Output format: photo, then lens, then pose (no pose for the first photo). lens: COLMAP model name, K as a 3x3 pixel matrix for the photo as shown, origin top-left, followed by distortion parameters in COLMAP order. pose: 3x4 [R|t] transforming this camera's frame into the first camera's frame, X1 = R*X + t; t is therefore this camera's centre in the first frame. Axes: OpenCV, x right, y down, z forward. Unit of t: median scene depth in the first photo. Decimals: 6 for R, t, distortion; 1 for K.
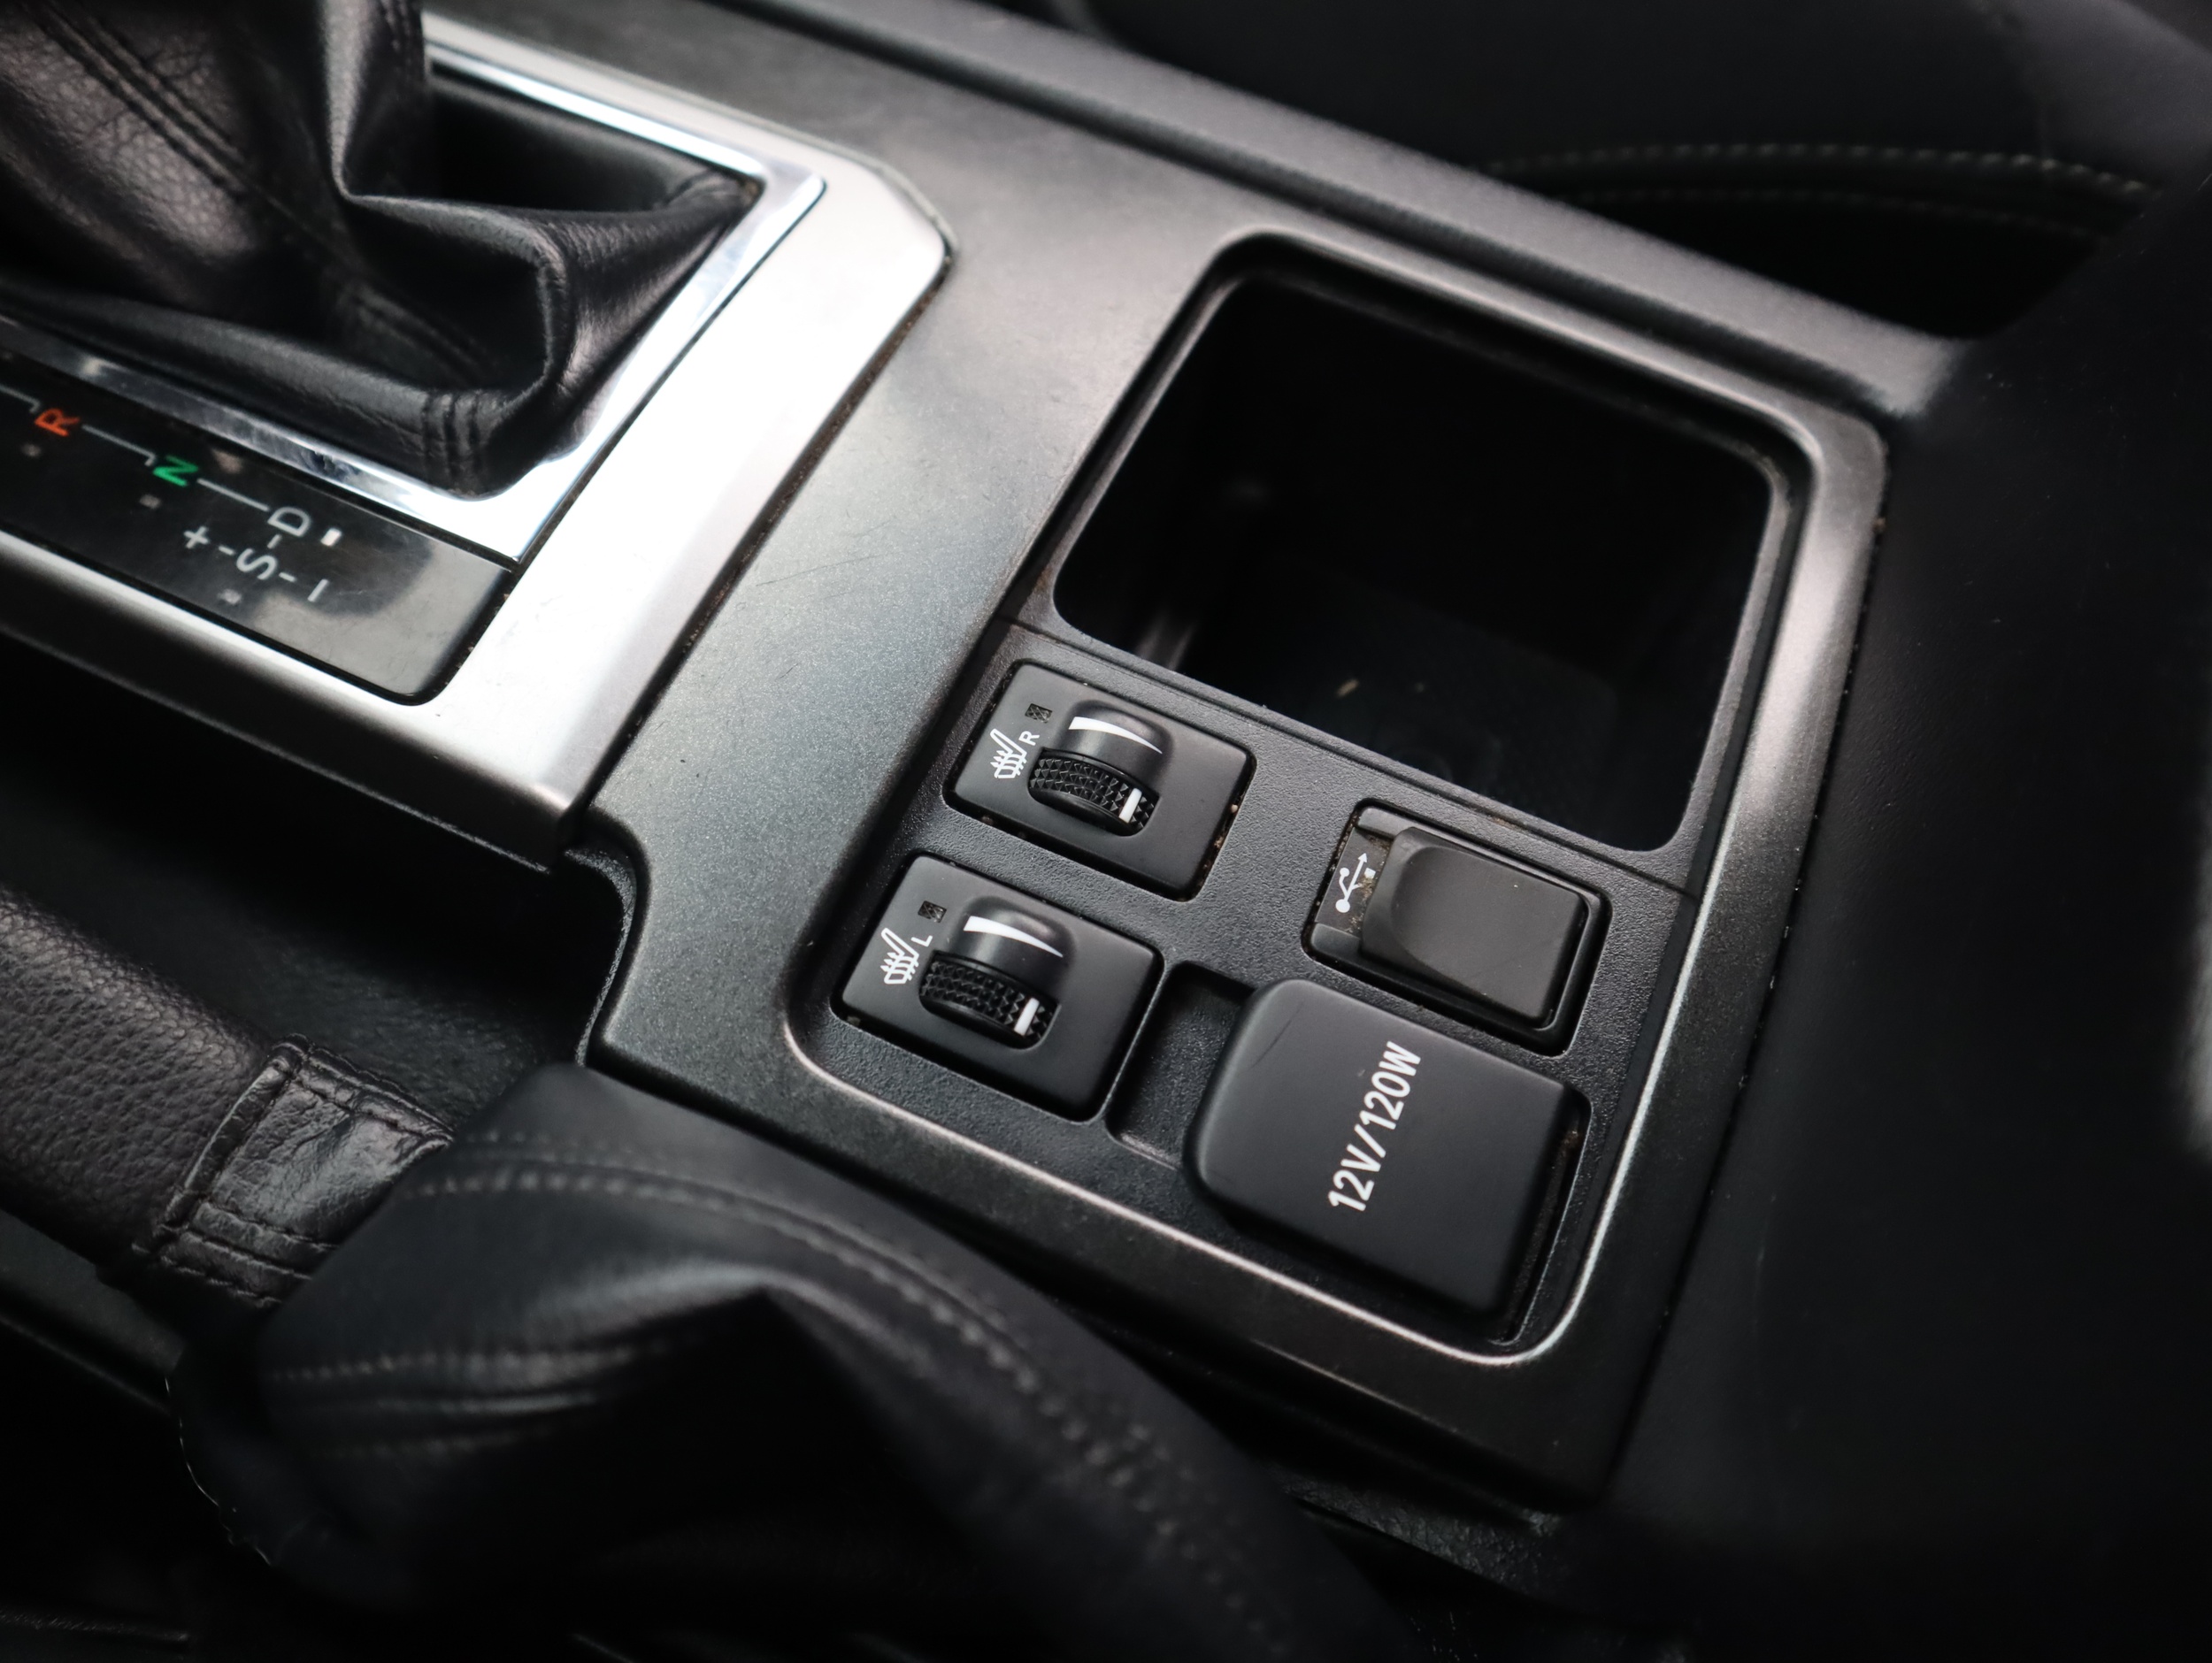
lens RADIAL K [[1858.0, 0, 1106.0], [0, 1858.0, 831.5], [0, 0, 1]] dist [-0.098787, 0.106180]
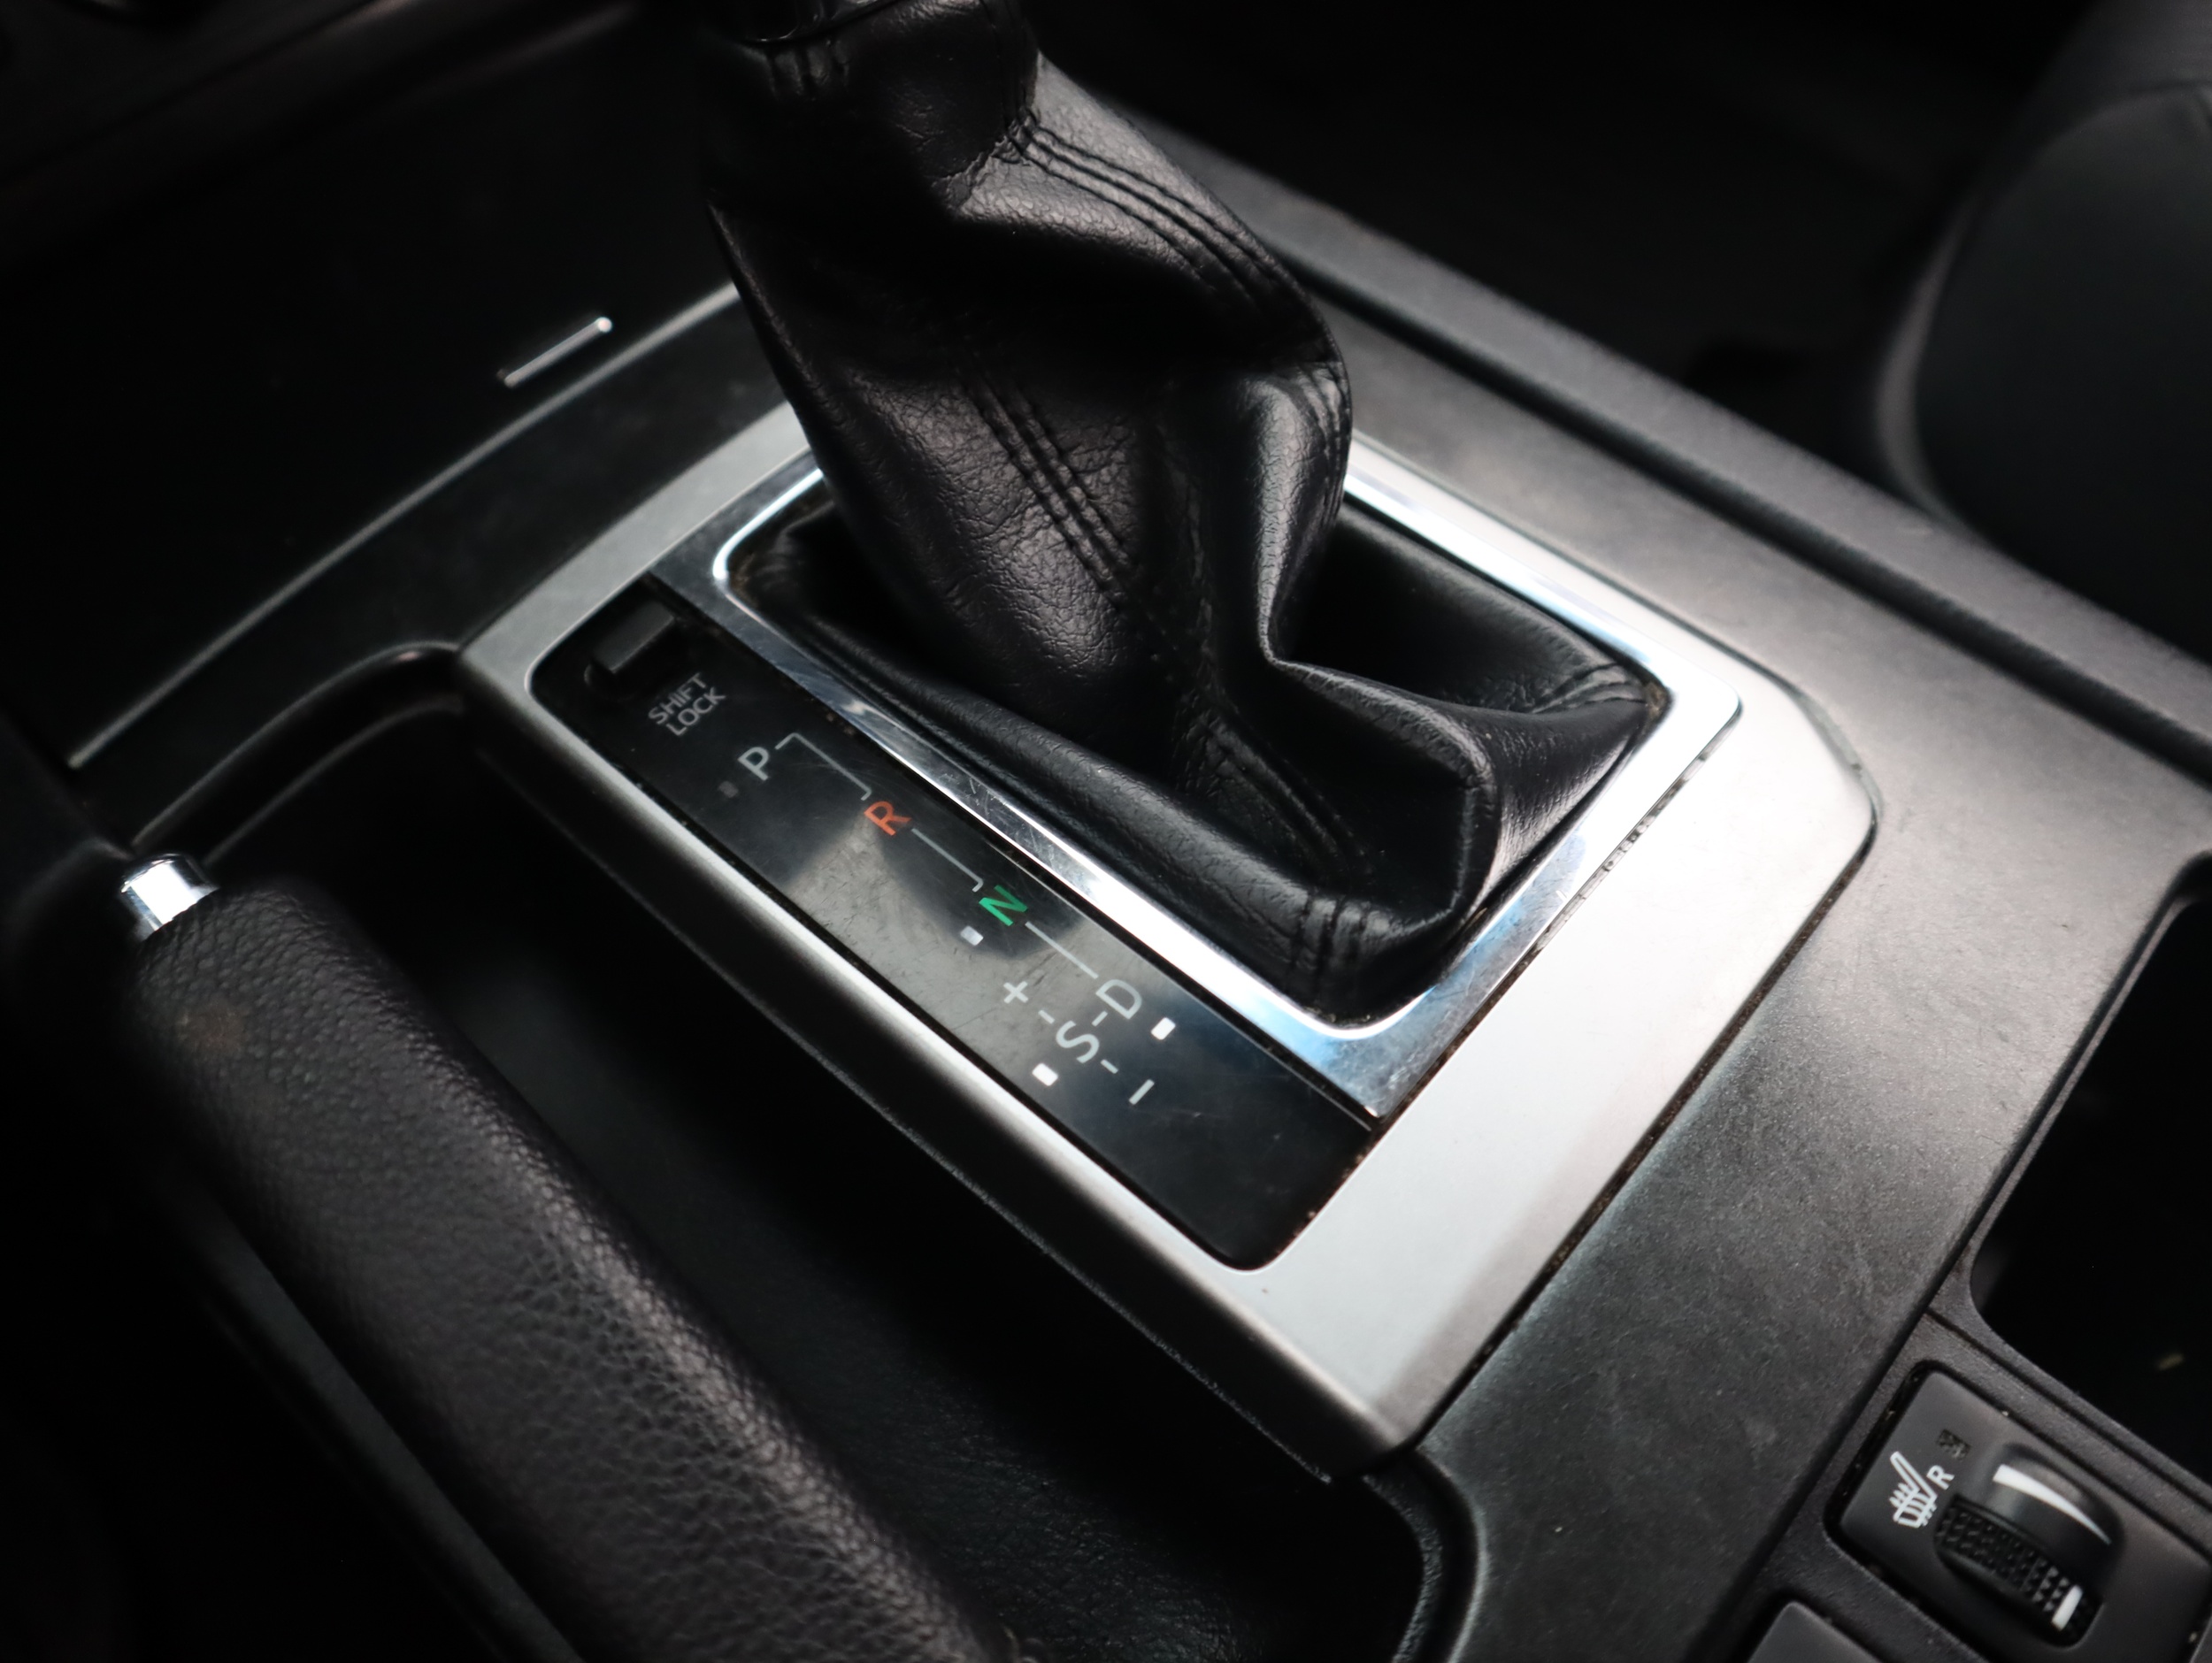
lens RADIAL K [[1858.0, 0, 1106.0], [0, 1858.0, 831.5], [0, 0, 1]] dist [-0.098787, 0.106180]
pose [[0.954713, 0.213925, -0.206782, -0.283701], [-0.236538, 0.967317, -0.091363, -0.163206], [0.180479, 0.136137, 0.974112, 0.115312]]
